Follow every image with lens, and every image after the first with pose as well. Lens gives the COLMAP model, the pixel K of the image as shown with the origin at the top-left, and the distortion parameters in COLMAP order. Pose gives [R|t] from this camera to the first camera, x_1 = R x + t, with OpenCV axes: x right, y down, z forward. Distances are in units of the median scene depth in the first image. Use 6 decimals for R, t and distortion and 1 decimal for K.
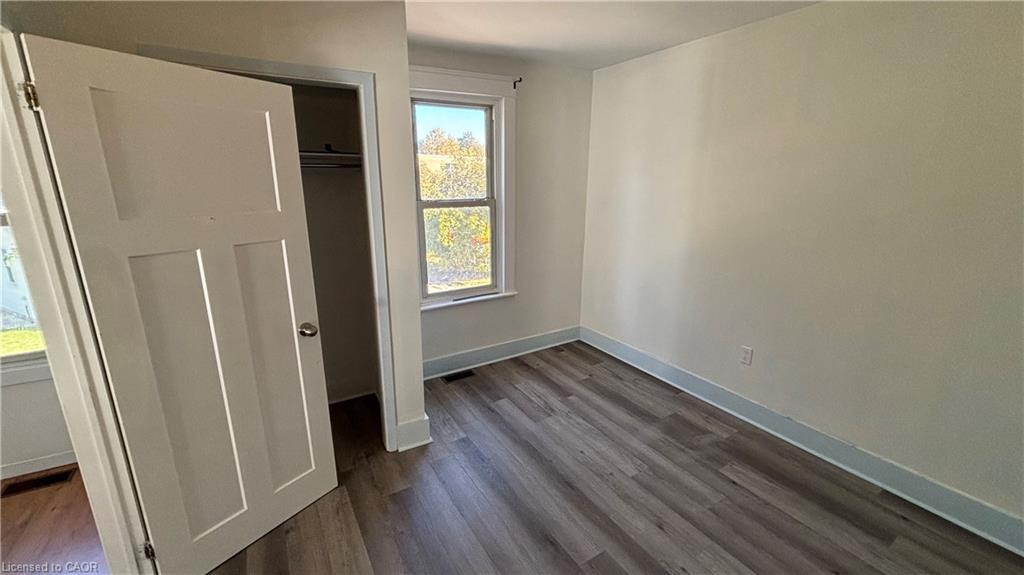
lens RADIAL K [[414.4, 0, 510.5], [0, 414.4, 288.4], [0, 0, 1]] dist [0.001878, -0.000167]
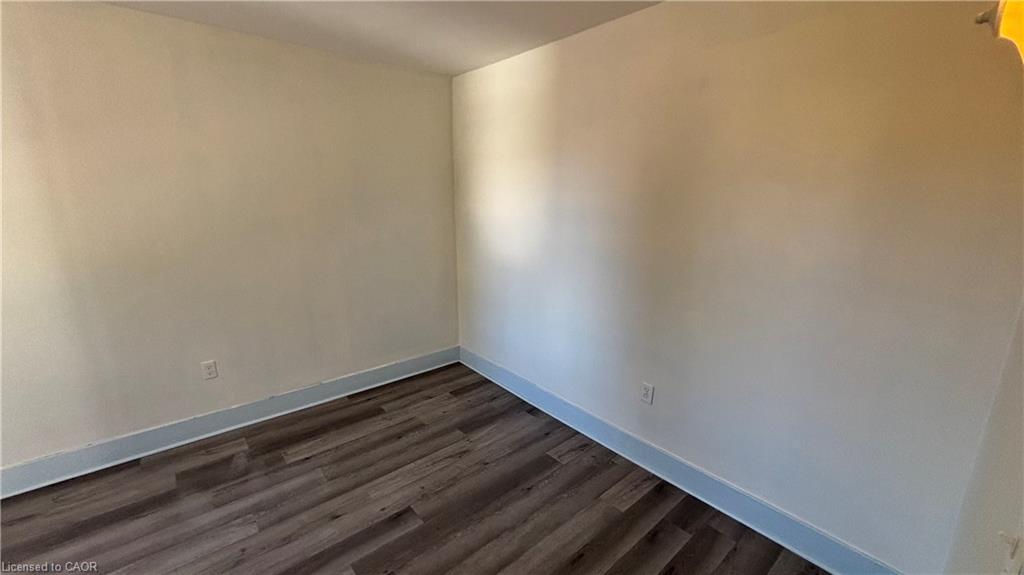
lens RADIAL K [[414.4, 0, 510.5], [0, 414.4, 288.4], [0, 0, 1]] dist [0.001878, -0.000167]
pose [[-0.139633, -0.233165, 0.962360, -0.467692], [0.249118, 0.932349, 0.262040, -0.104934], [-0.958354, 0.276330, -0.072101, 0.400180]]
